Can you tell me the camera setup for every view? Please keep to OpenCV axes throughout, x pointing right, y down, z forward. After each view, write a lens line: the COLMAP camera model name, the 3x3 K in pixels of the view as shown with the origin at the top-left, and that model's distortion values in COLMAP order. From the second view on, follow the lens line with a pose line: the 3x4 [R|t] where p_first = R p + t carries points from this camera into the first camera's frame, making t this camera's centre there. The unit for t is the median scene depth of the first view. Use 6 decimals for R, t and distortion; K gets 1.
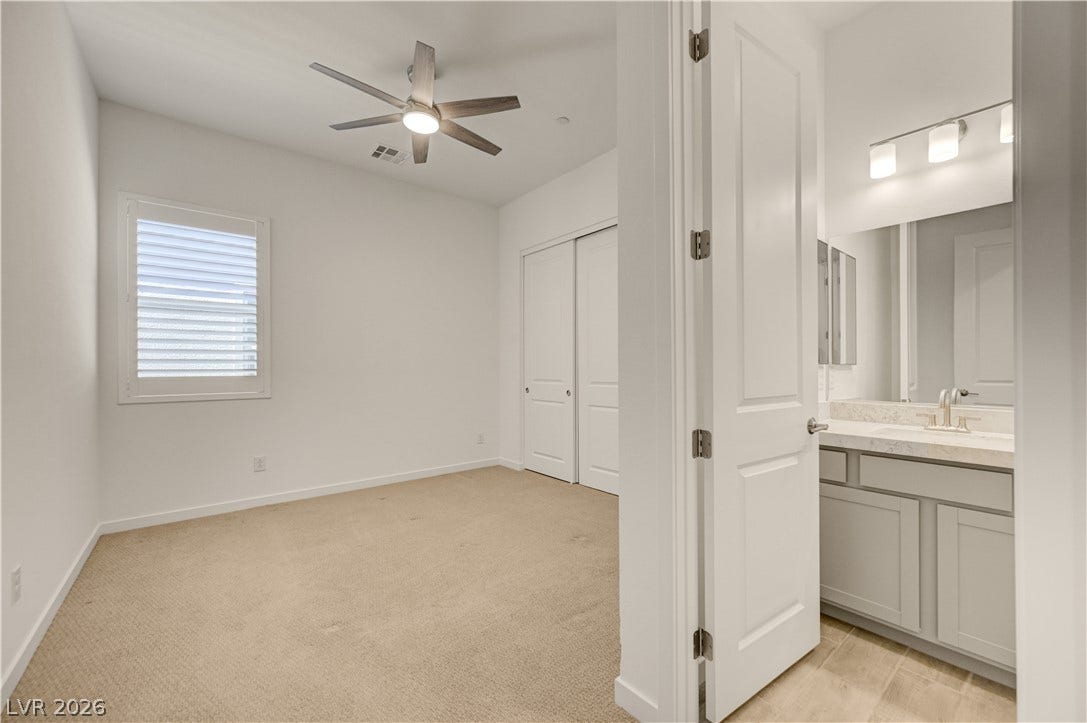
lens RADIAL K [[426.7, 0, 544.9], [0, 426.7, 366.7], [0, 0, 1]] dist [-0.000498, 0.000201]
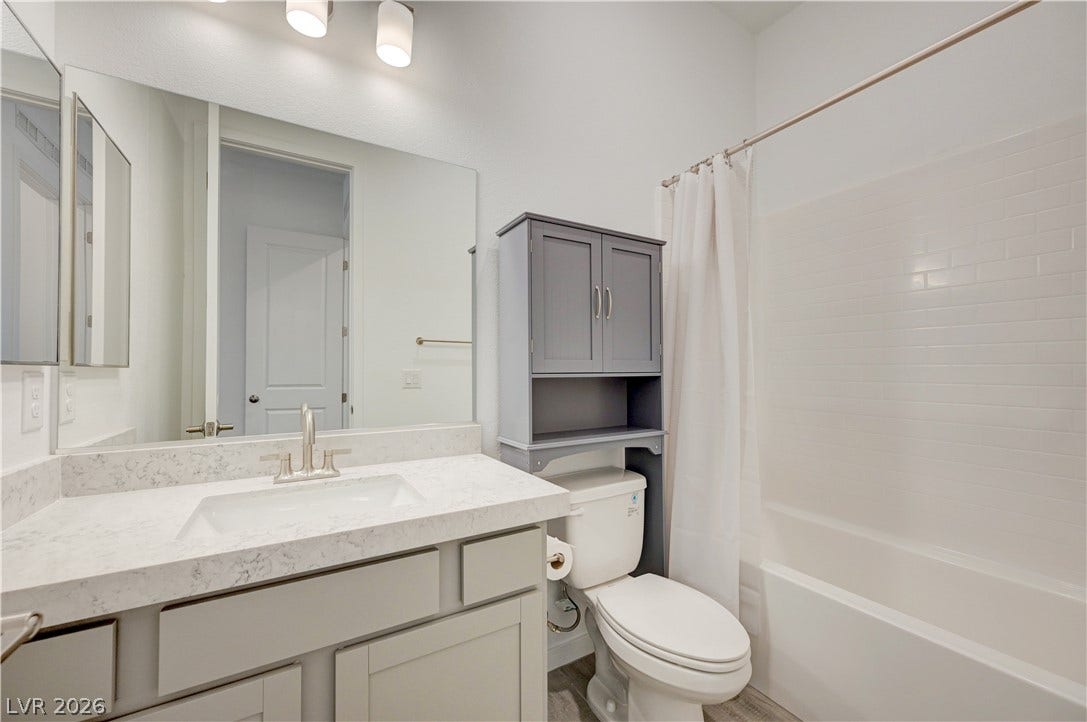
lens RADIAL K [[426.7, 0, 542.8], [0, 426.7, 363.0], [0, 0, 1]] dist [-0.000498, 0.000201]
pose [[0.144271, 0.014263, 0.989435, 0.365779], [0.004262, 0.999878, -0.015034, 0.000502], [-0.989529, 0.006386, 0.144192, 0.538229]]
